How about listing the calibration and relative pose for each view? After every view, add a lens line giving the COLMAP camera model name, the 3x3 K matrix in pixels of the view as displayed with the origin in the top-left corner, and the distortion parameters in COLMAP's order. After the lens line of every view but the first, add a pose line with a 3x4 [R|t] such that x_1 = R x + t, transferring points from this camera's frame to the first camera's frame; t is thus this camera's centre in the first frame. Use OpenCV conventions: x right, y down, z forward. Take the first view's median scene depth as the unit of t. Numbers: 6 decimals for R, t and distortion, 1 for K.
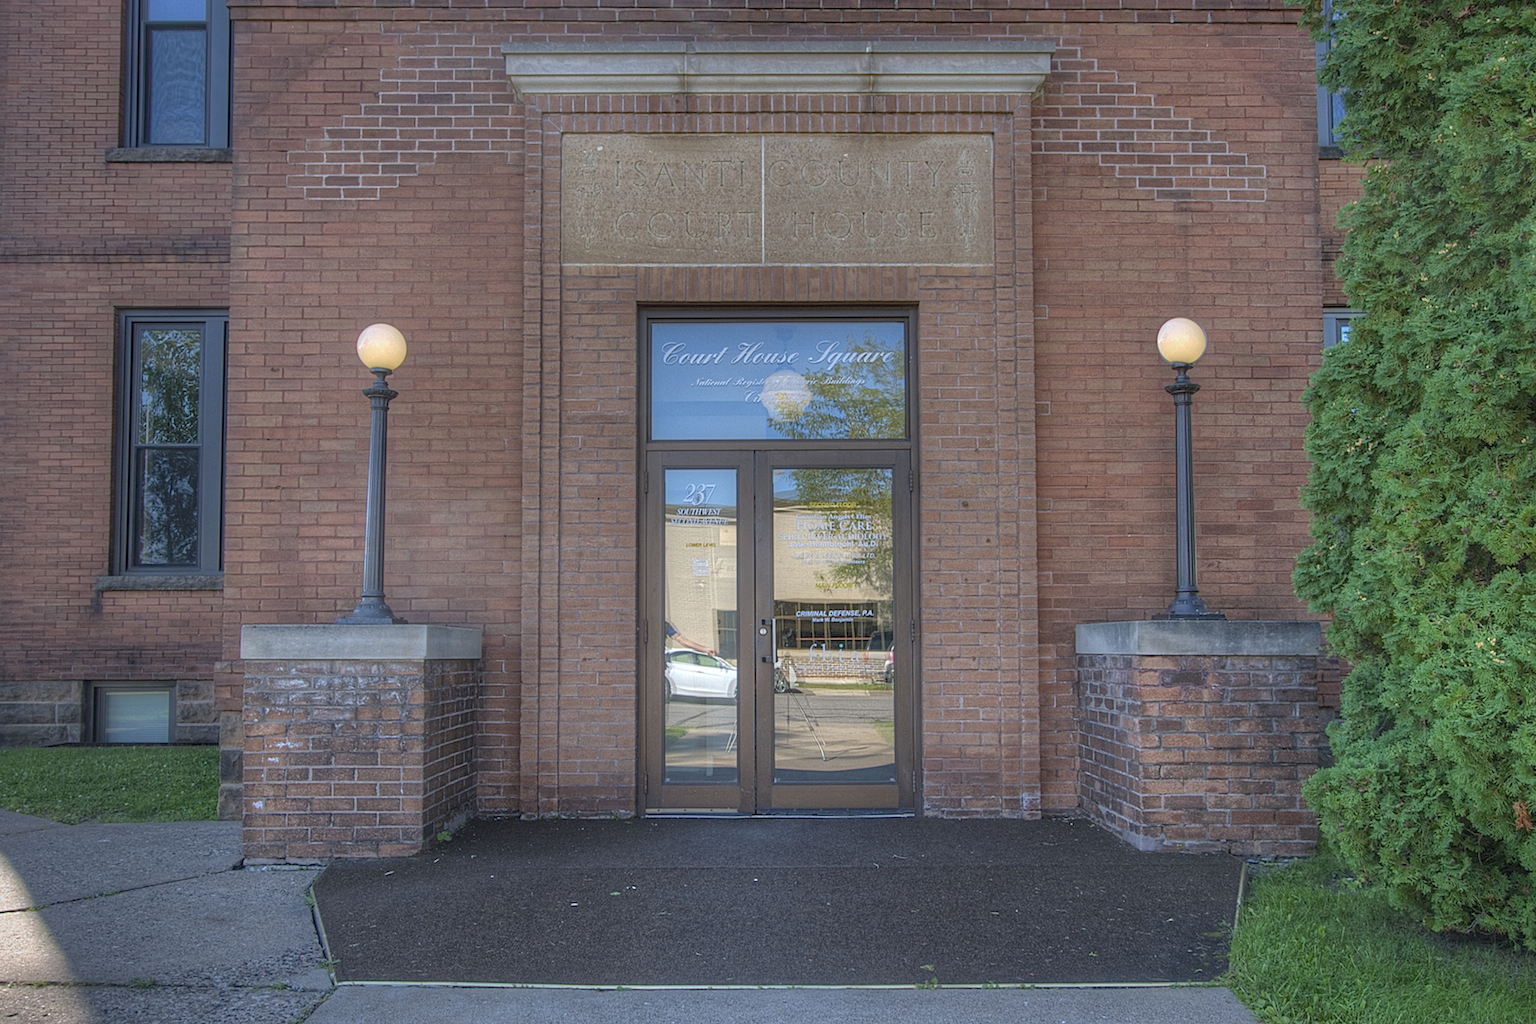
lens RADIAL K [[1210.8, 0, 767.5], [0, 1210.8, 514.7], [0, 0, 1]] dist [0.001854, 0.001089]
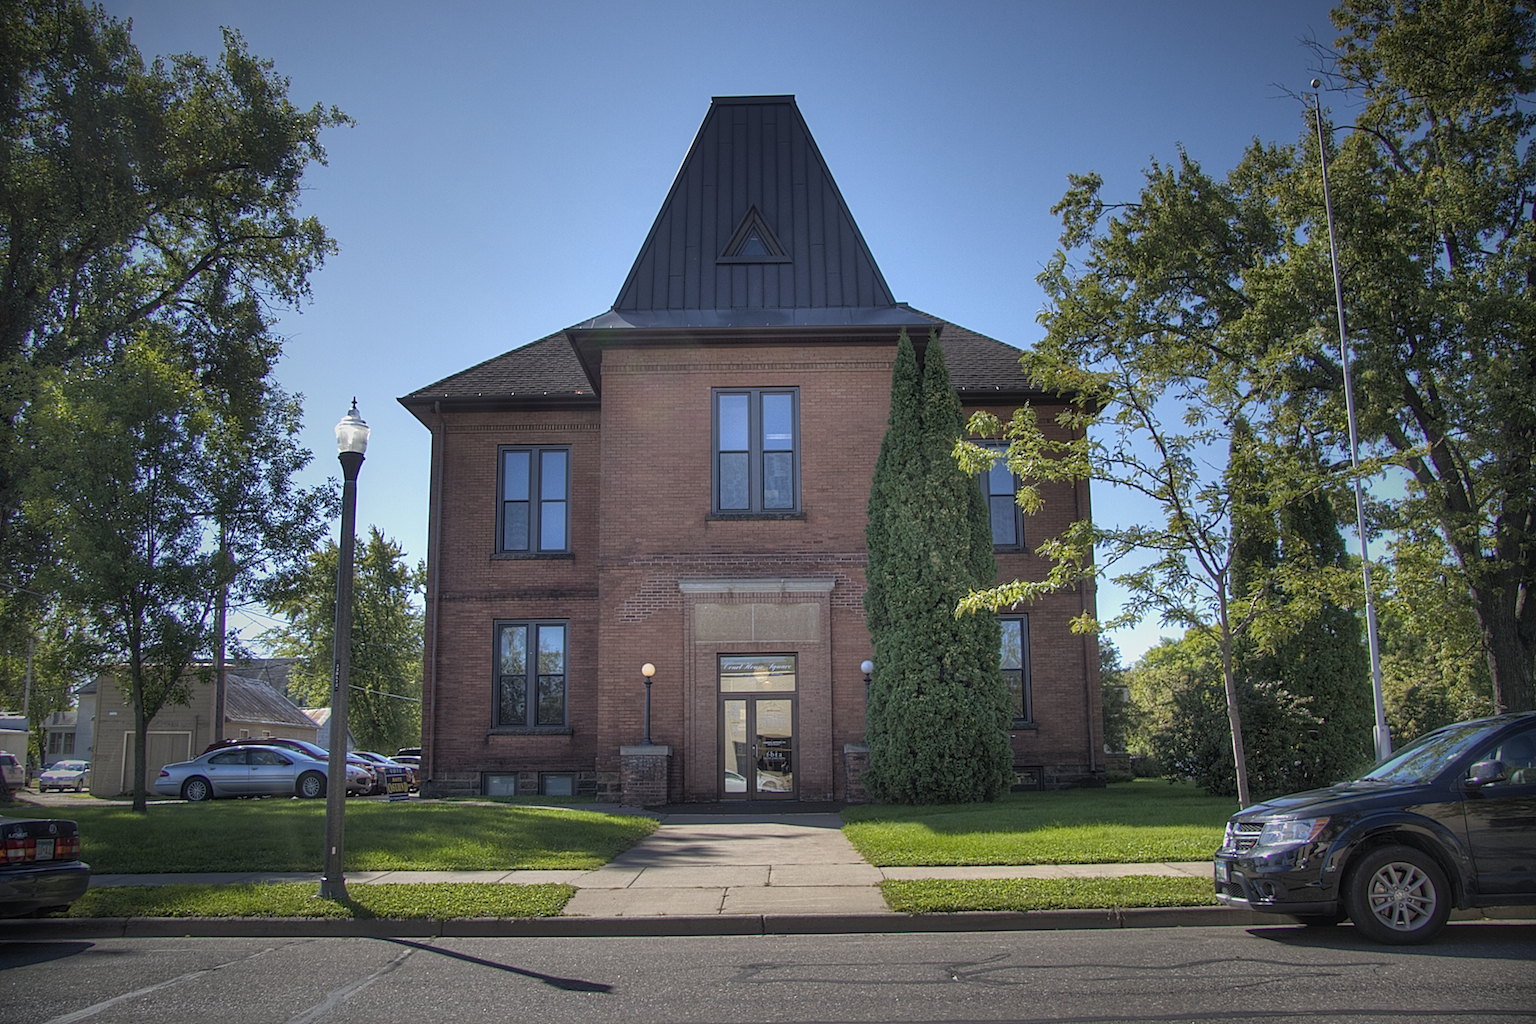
lens RADIAL K [[1409.0, 0, 767.9], [0, 1409.0, 511.5], [0, 0, 1]] dist [-0.055489, 0.000000]
pose [[0.999893, -0.008082, -0.012156, 0.091408], [0.007034, 0.996447, -0.083929, -0.237672], [0.012792, 0.083834, 0.996398, -3.045493]]
